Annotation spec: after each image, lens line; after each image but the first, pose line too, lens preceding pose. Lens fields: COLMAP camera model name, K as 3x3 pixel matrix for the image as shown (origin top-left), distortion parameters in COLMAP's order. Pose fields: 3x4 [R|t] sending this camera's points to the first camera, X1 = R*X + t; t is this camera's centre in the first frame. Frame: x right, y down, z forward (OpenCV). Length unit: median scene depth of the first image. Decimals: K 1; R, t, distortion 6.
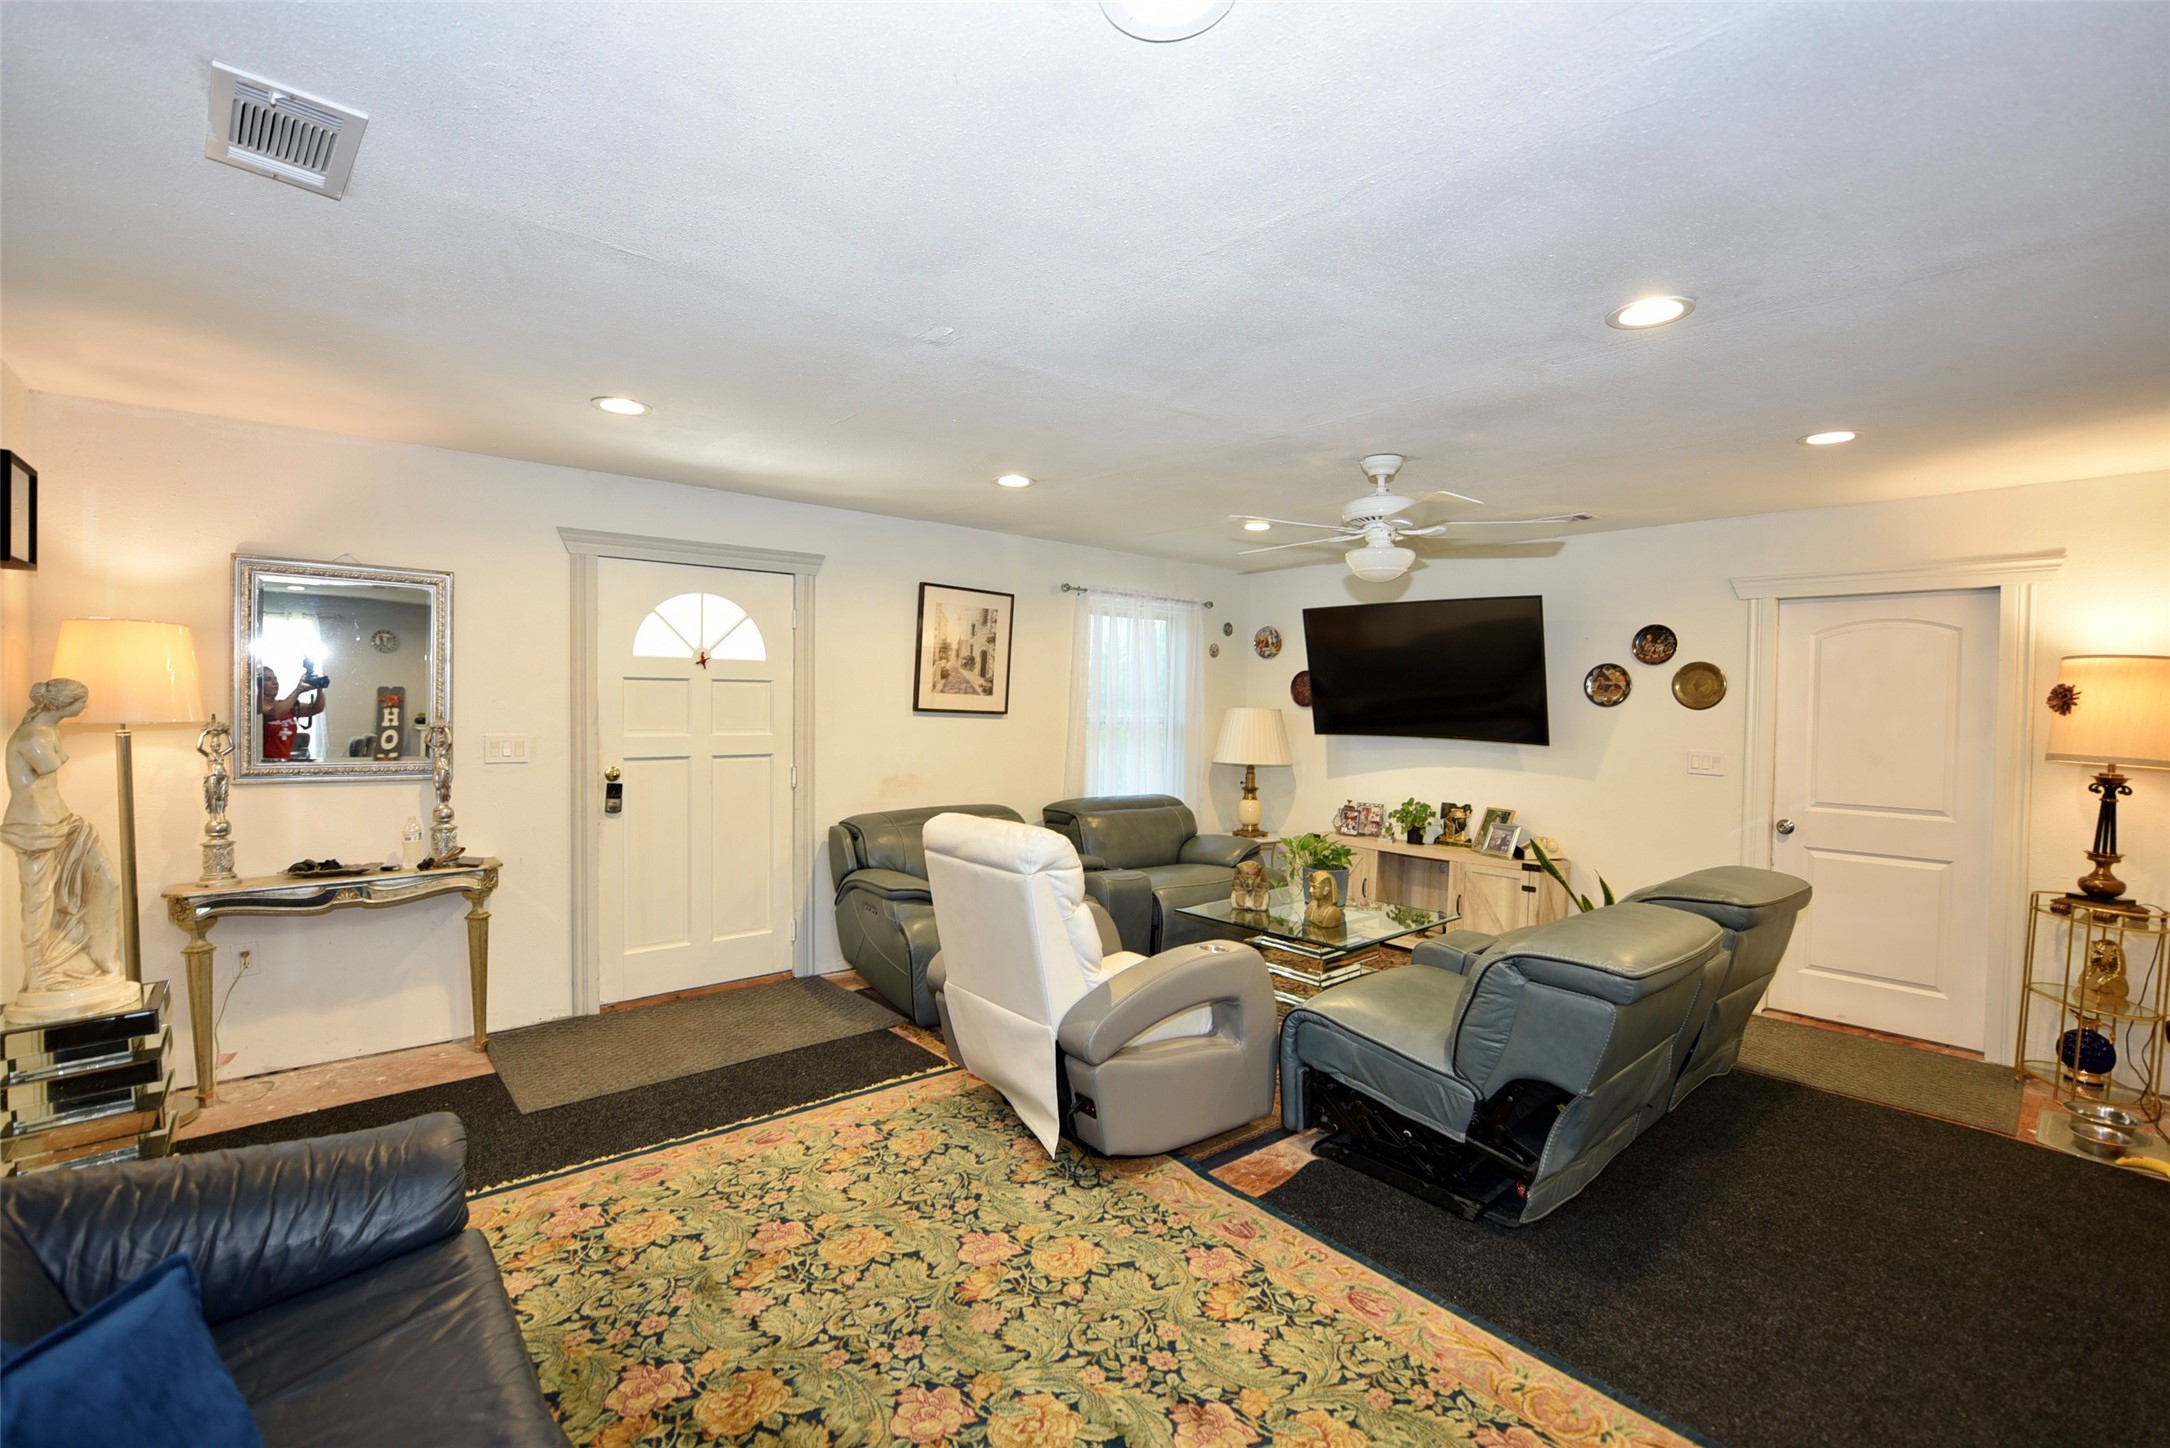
lens RADIAL K [[924.5, 0, 1085.0], [0, 924.5, 724.0], [0, 0, 1]] dist [-0.000358, -0.000084]
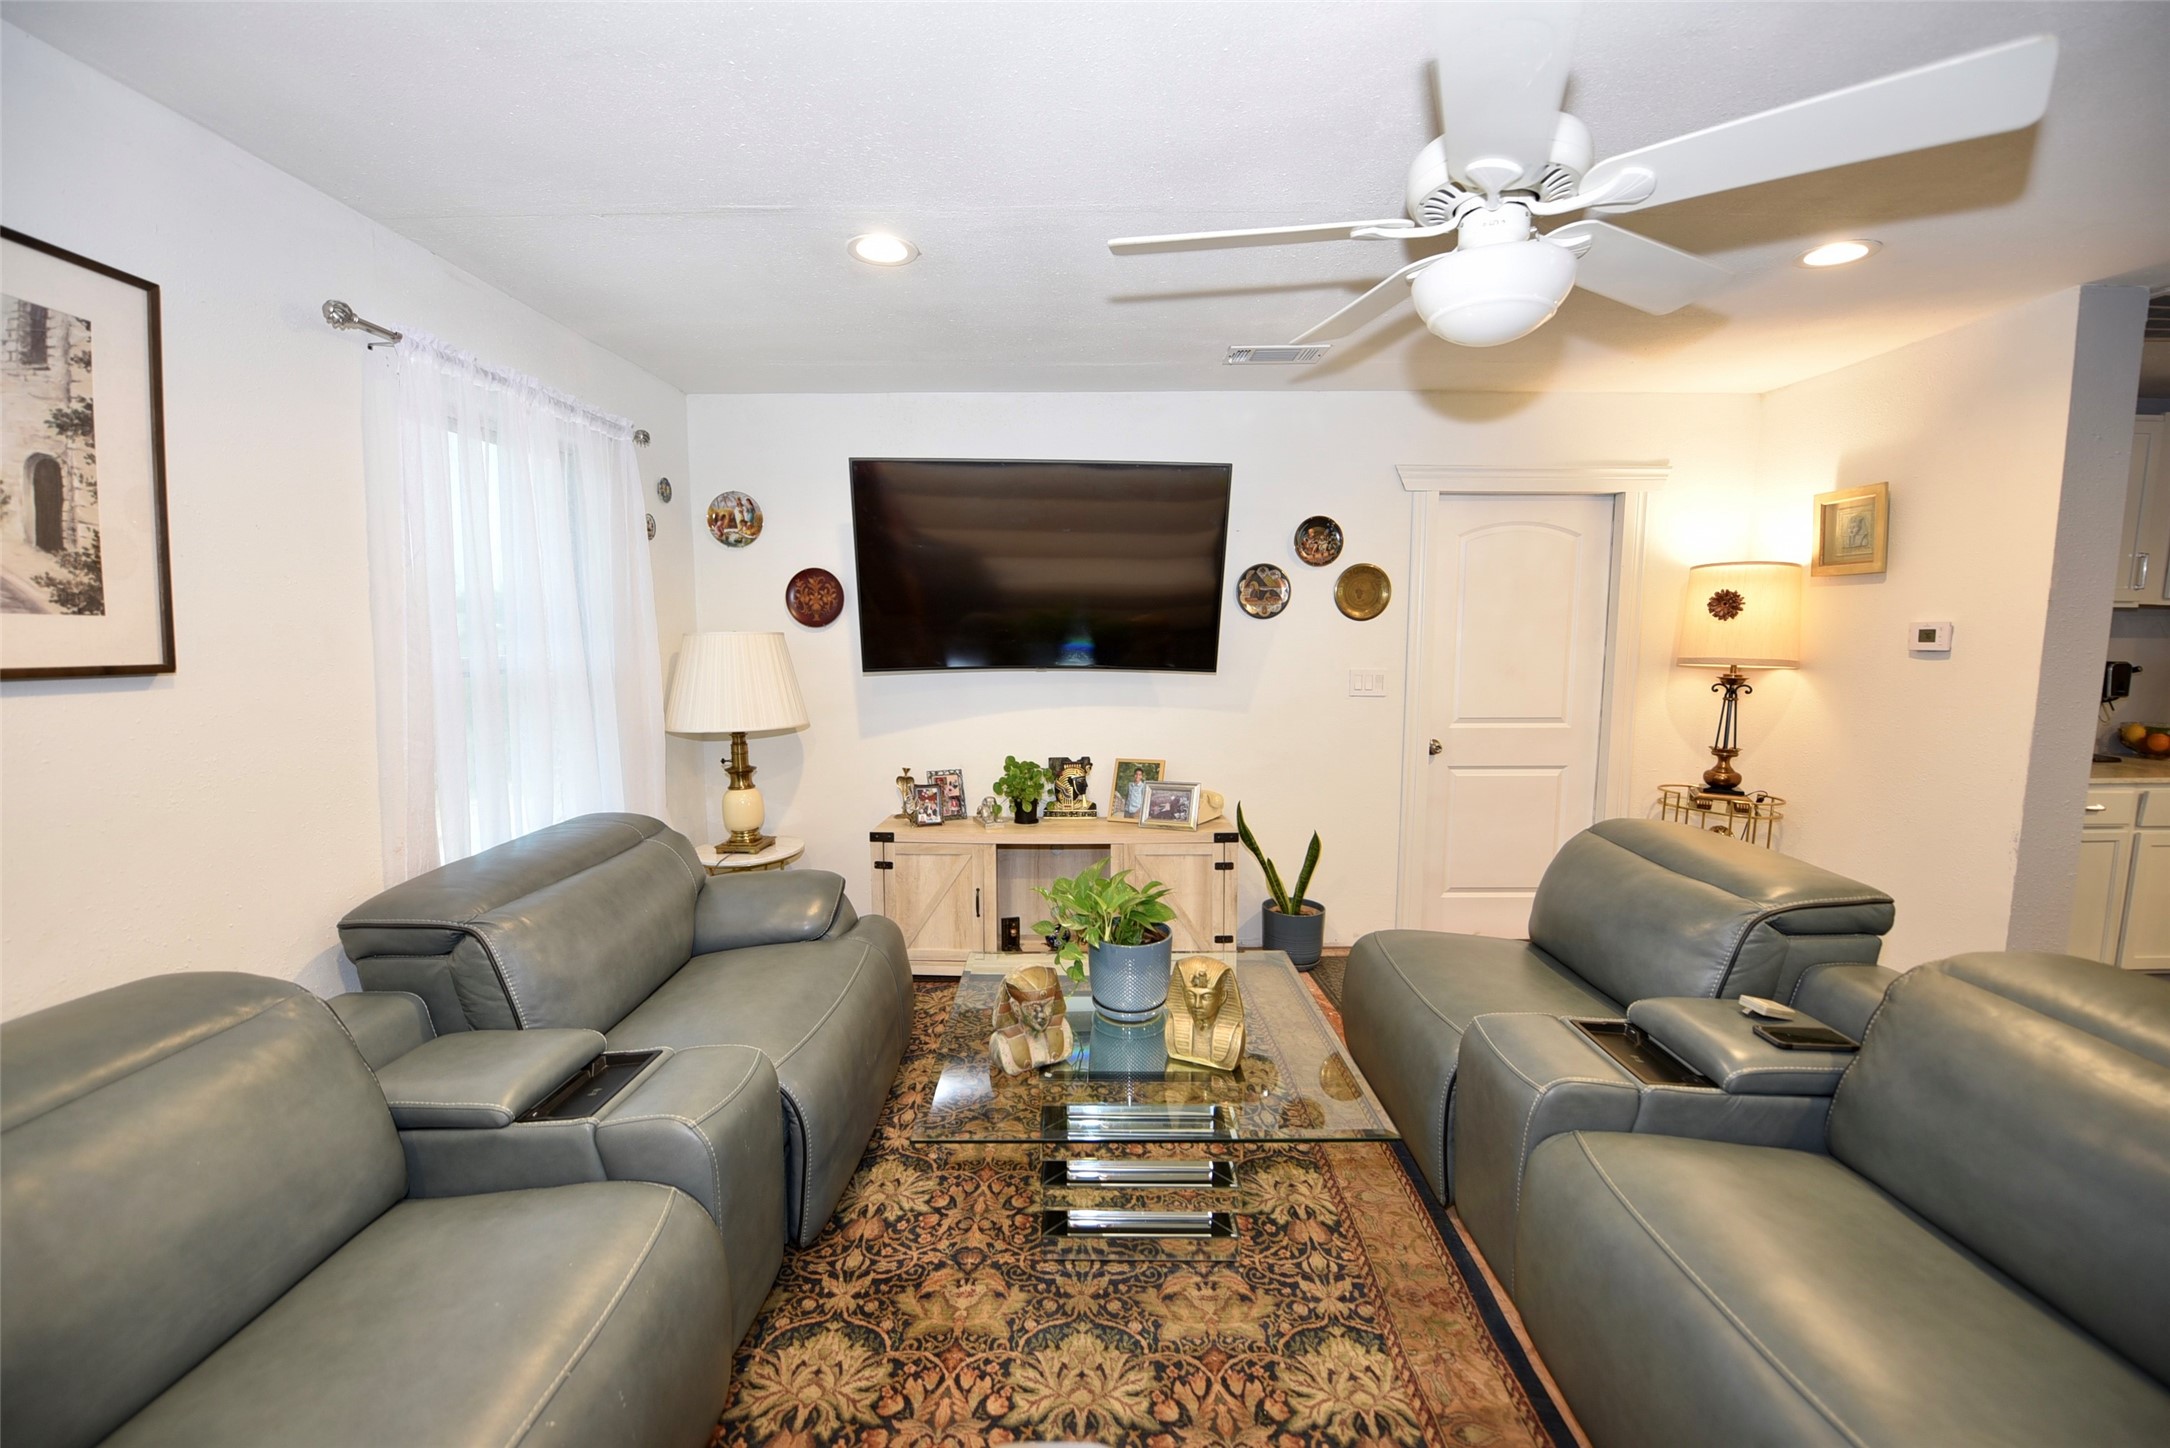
lens RADIAL K [[872.2, 0, 1085.0], [0, 872.2, 724.0], [0, 0, 1]] dist [-0.018948, -0.000288]
pose [[0.670846, -0.103397, 0.734353, -0.093378], [0.032333, 0.993369, 0.110330, -0.015696], [-0.740892, -0.050270, 0.669741, 0.581425]]
